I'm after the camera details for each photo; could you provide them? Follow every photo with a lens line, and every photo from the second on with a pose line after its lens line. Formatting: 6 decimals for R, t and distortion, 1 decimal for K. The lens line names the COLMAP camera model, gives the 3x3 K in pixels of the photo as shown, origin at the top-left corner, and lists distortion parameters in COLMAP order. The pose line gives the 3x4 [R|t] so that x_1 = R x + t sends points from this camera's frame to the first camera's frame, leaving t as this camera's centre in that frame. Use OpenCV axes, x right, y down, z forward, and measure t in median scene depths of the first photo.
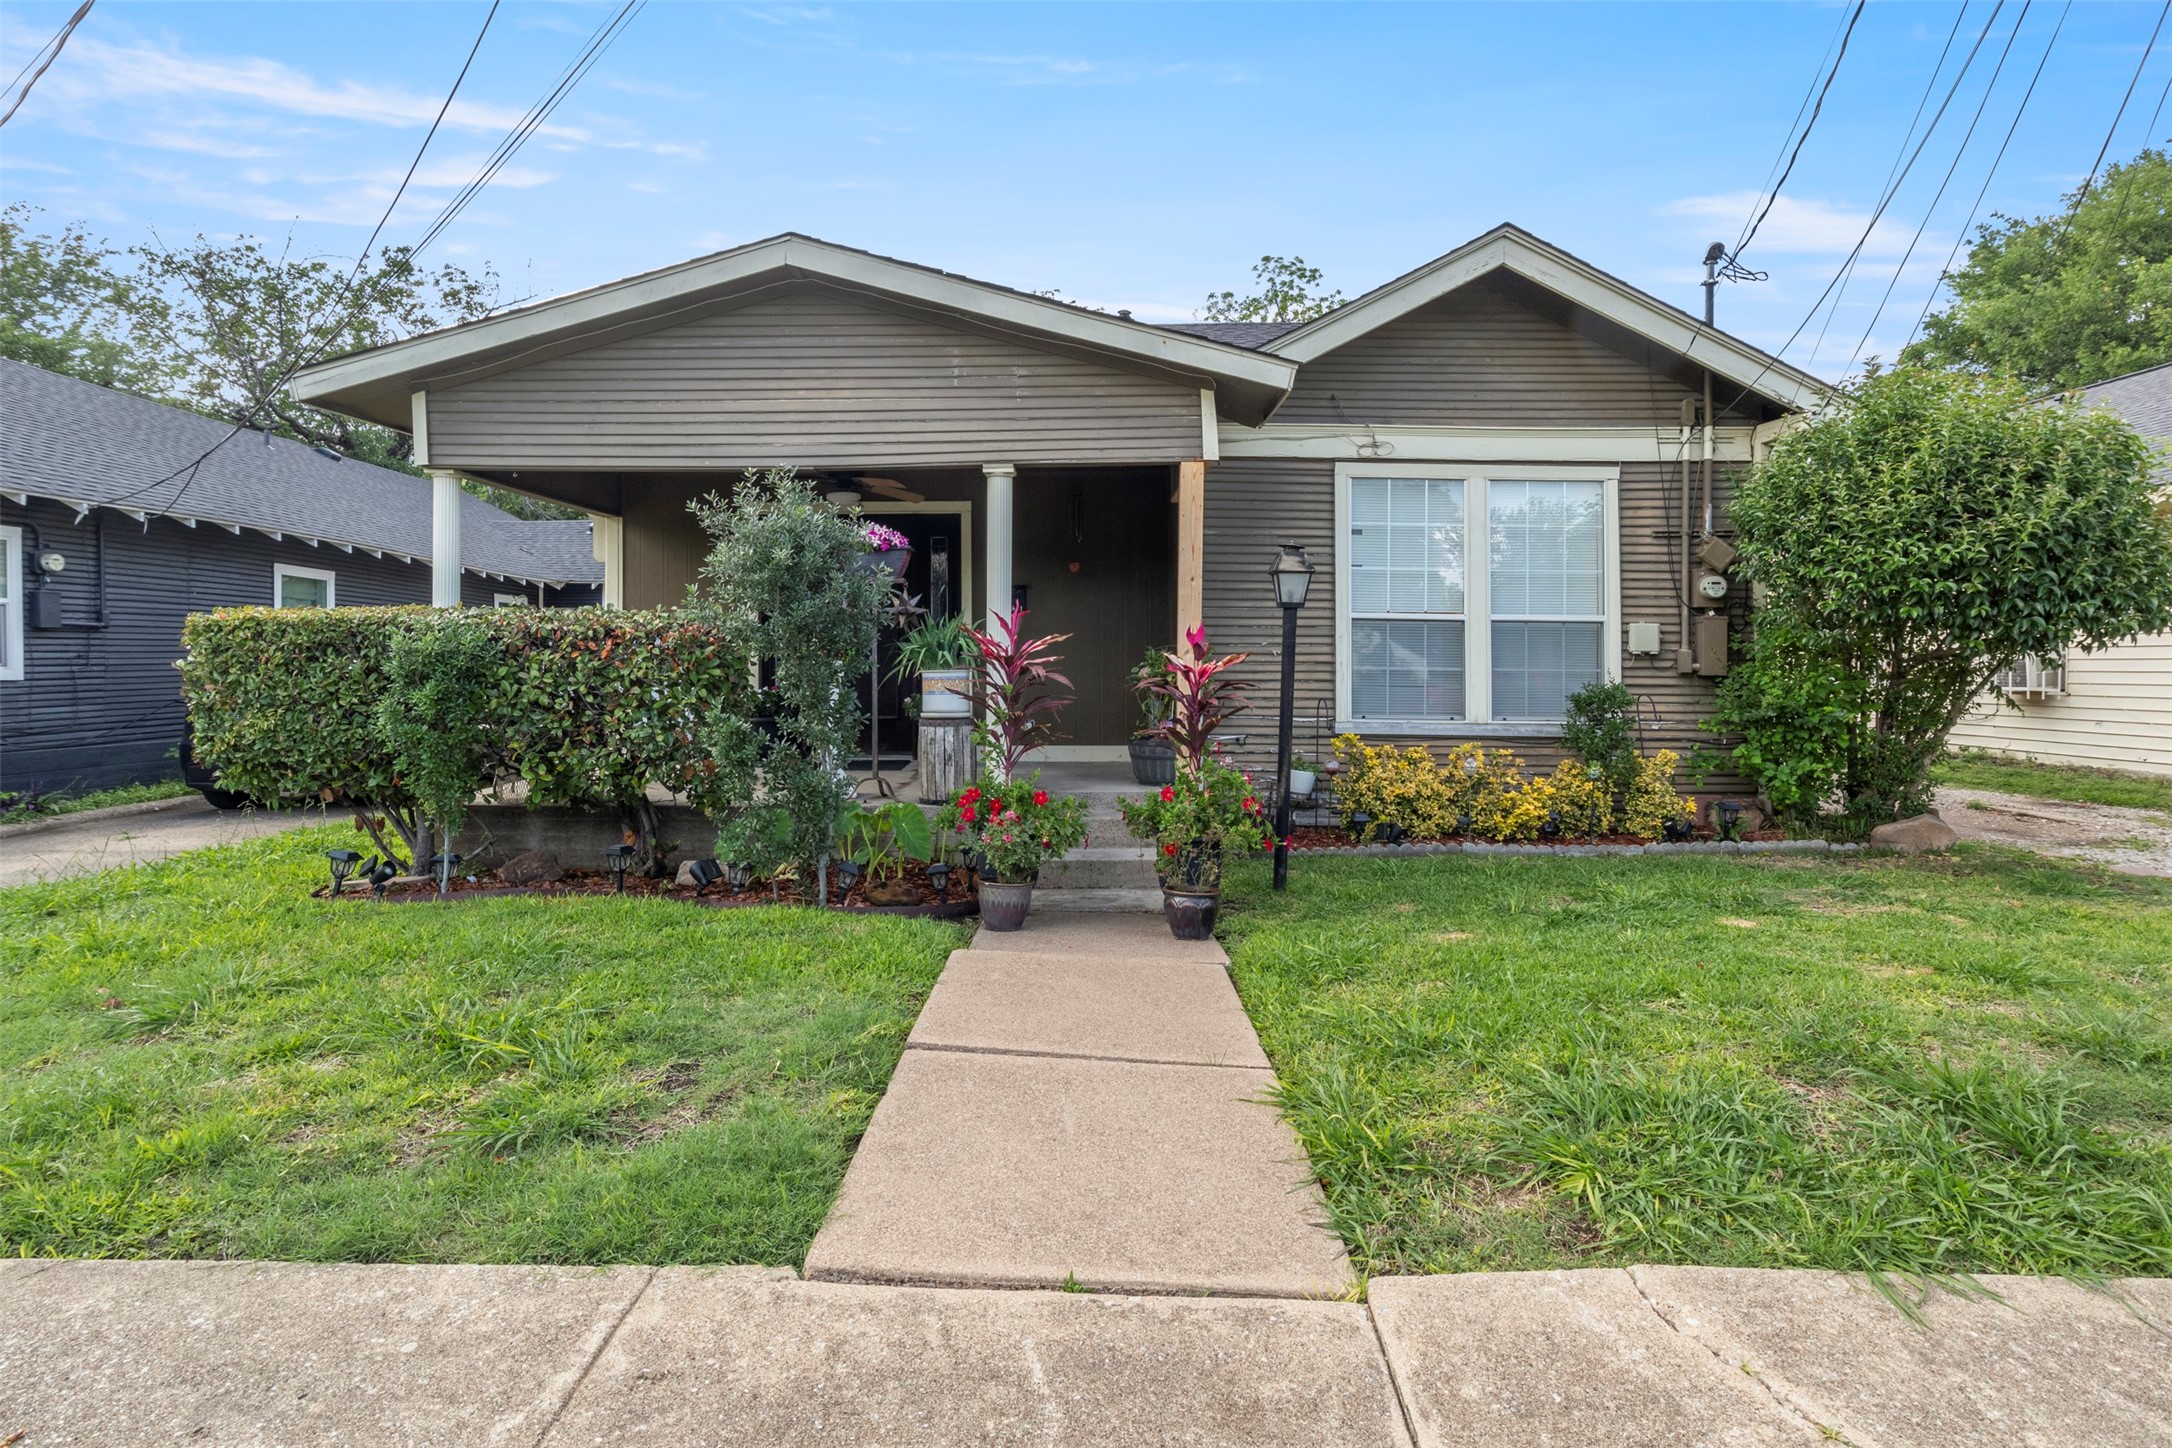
lens RADIAL K [[1107.6, 0, 1079.1], [0, 1107.6, 680.4], [0, 0, 1]] dist [-0.011259, -0.000219]
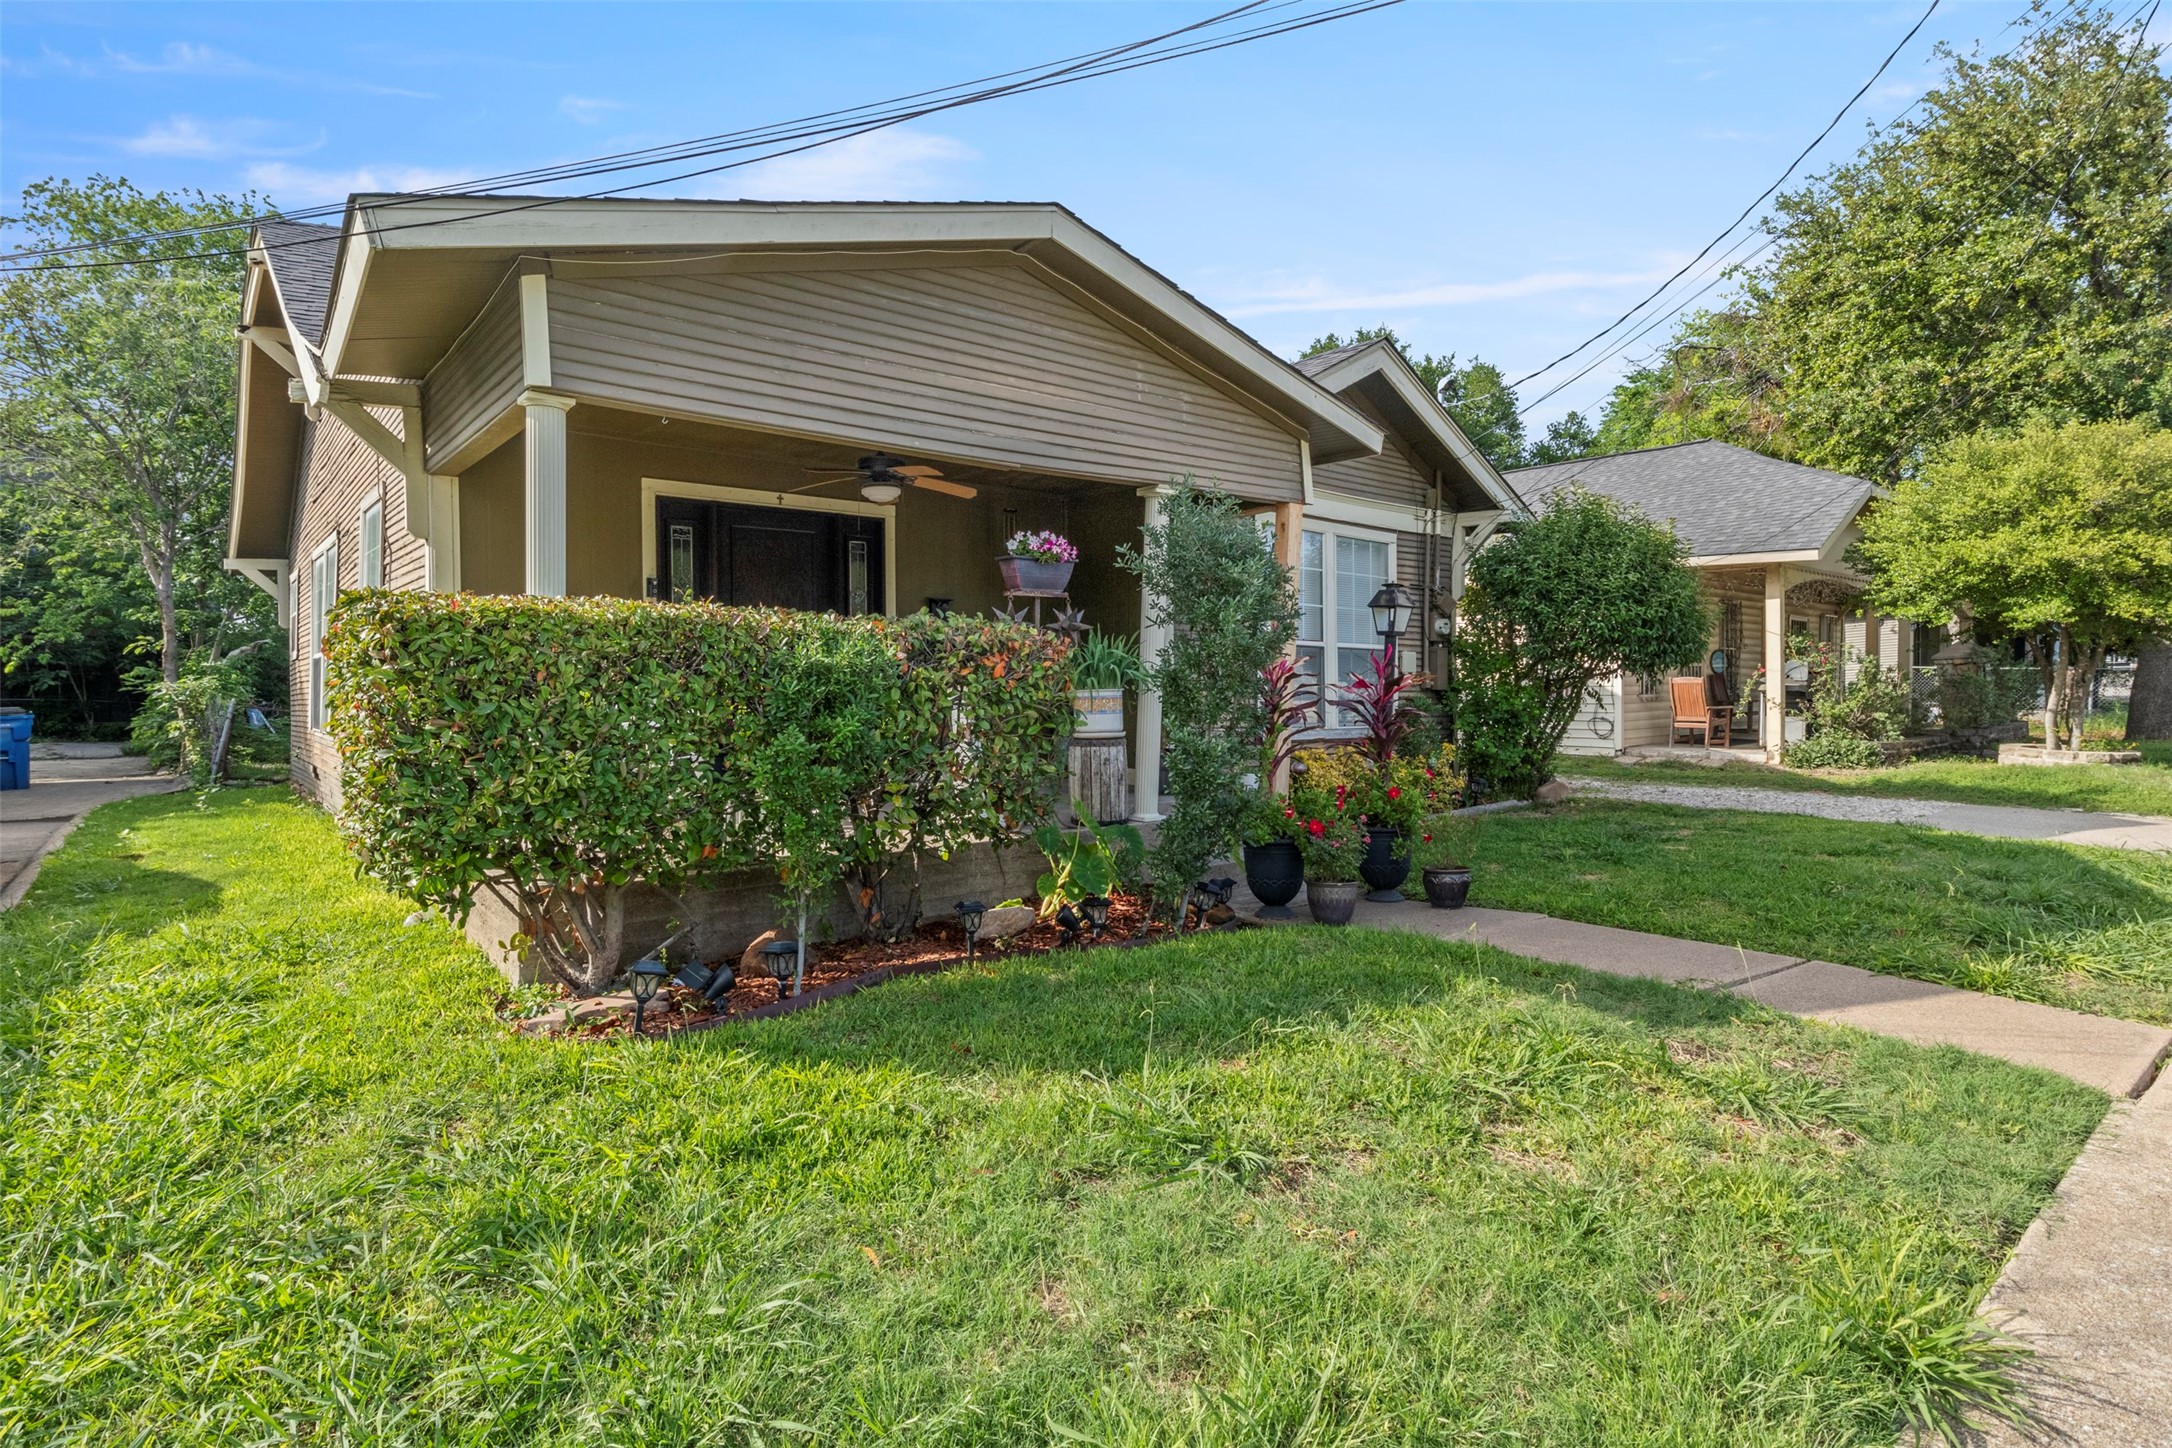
lens RADIAL K [[1107.6, 0, 1079.1], [0, 1107.6, 680.4], [0, 0, 1]] dist [-0.011259, -0.000219]
pose [[0.757719, 0.000669, 0.652581, -0.673383], [0.012440, 0.999803, -0.015470, -0.002005], [-0.652462, 0.019841, 0.757561, 0.246780]]
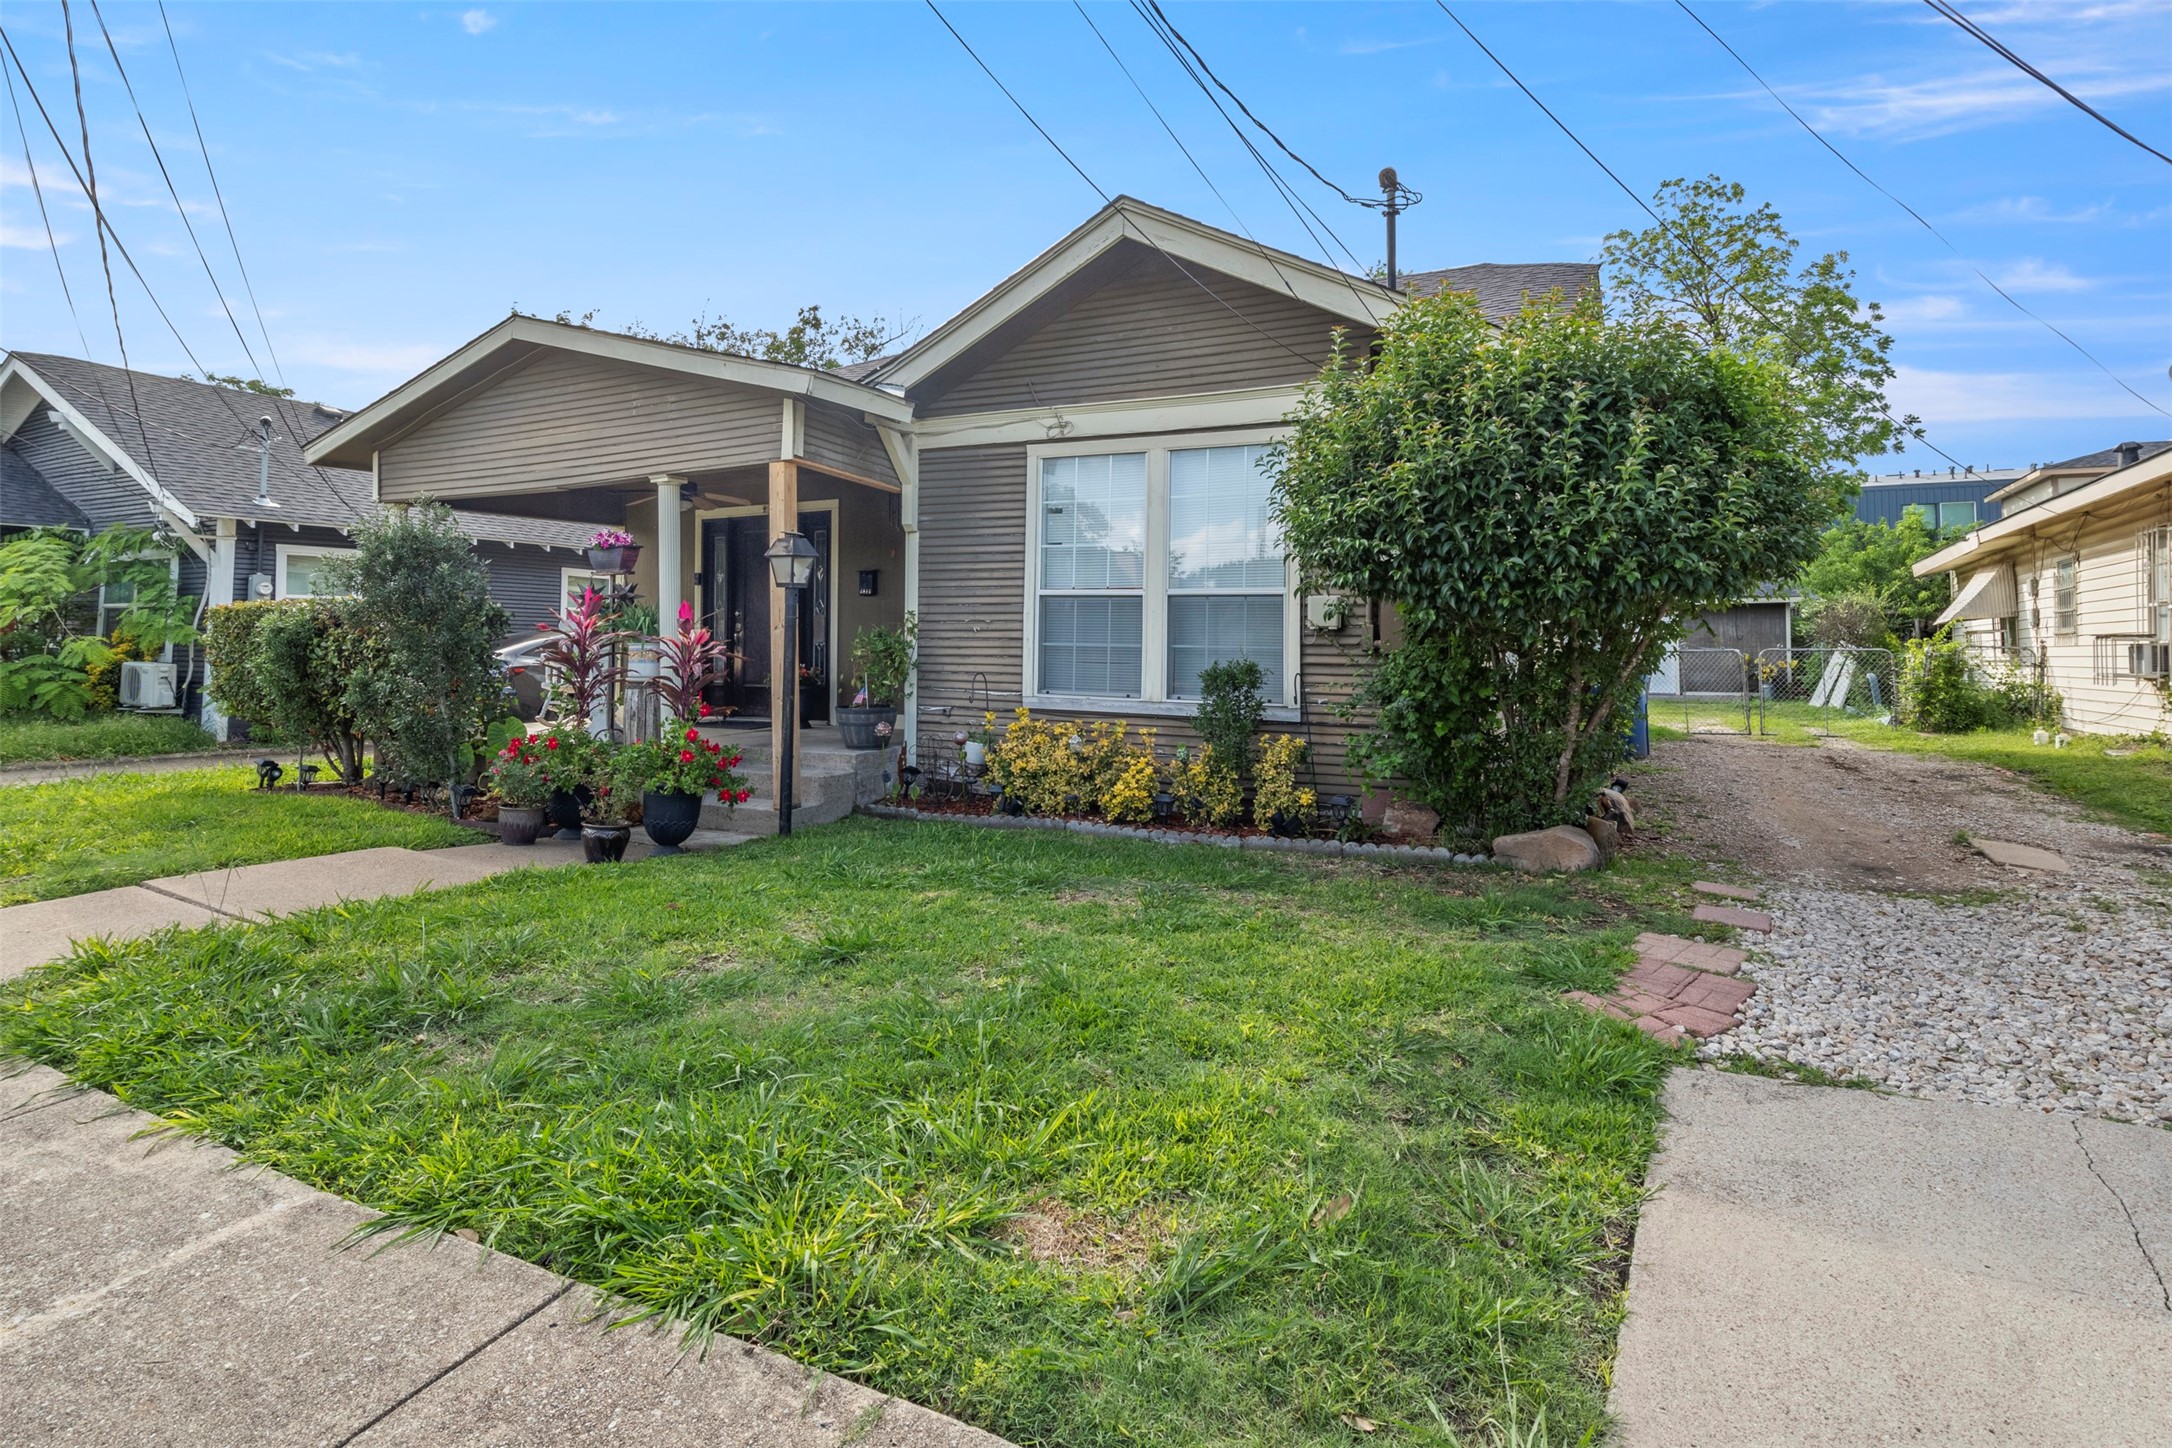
lens RADIAL K [[1128.7, 0, 1090.6], [0, 1128.7, 615.2], [0, 0, 1]] dist [-0.013444, -0.000039]
pose [[0.891281, -0.008192, -0.453378, 0.783100], [-0.011443, 0.999112, -0.040547, 0.004049], [0.453307, 0.041327, 0.890396, 0.095871]]
